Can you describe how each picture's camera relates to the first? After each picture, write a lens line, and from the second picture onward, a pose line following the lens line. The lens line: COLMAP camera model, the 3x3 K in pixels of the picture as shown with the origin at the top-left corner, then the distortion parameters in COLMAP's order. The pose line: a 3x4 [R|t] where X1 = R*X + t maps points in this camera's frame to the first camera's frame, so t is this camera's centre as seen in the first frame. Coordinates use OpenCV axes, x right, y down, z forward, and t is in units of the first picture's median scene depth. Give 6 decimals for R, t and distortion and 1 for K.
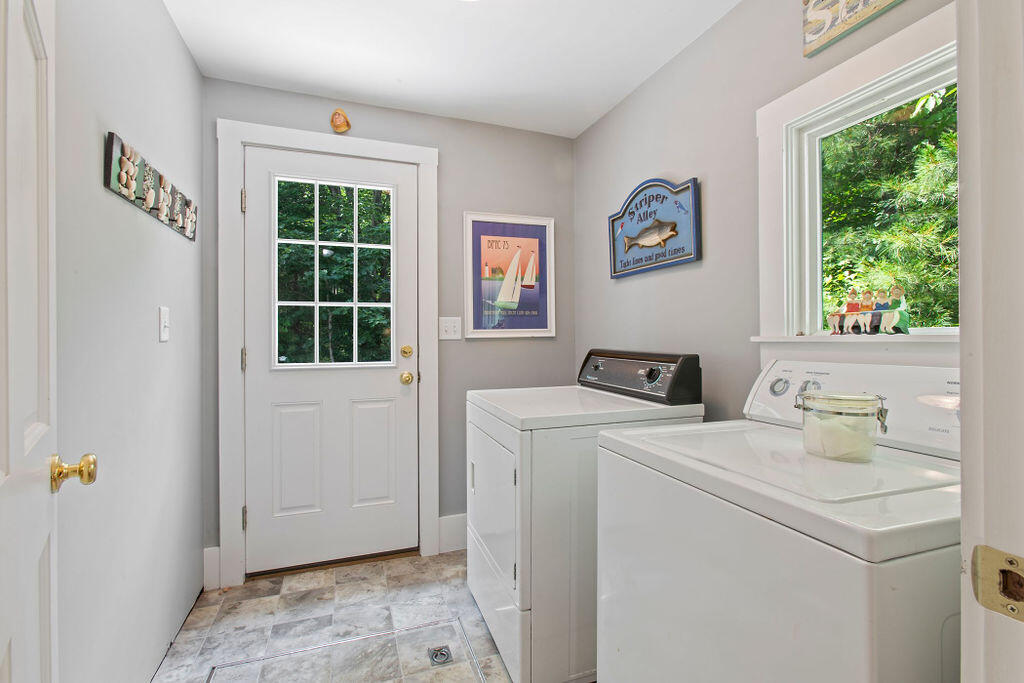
lens RADIAL K [[453.2, 0, 508.7], [0, 453.2, 341.3], [0, 0, 1]] dist [-0.002895, -0.000048]
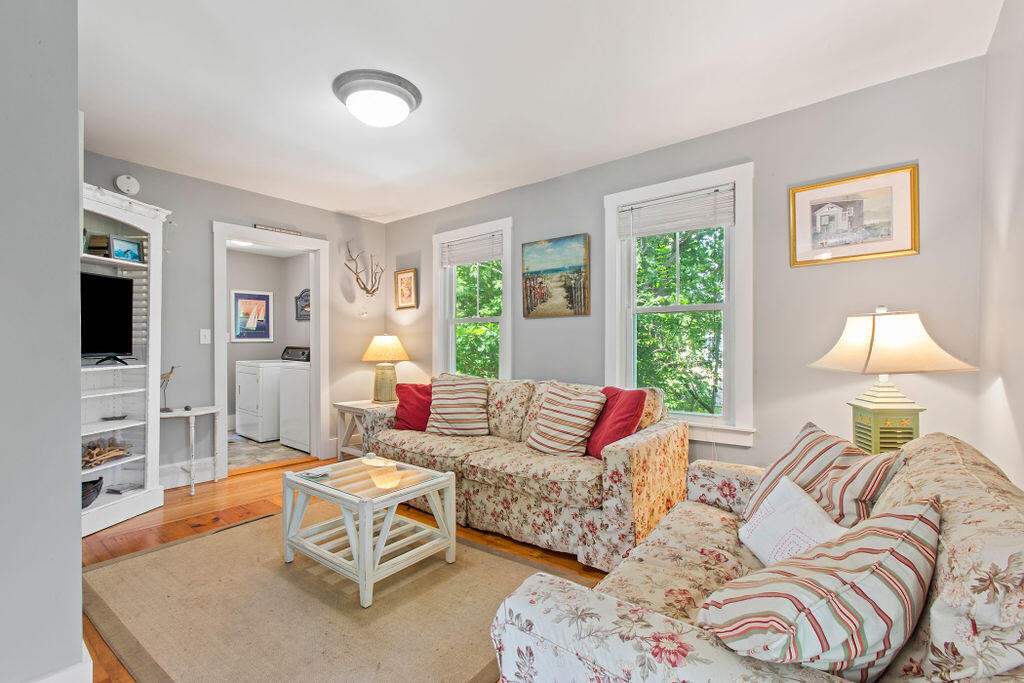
lens RADIAL K [[453.2, 0, 509.4], [0, 453.2, 340.3], [0, 0, 1]] dist [-0.002895, -0.000048]
pose [[0.851155, 0.003021, 0.524905, -0.096840], [-0.001715, 0.999994, -0.002975, -0.011923], [-0.524911, 0.001632, 0.851156, -1.787249]]
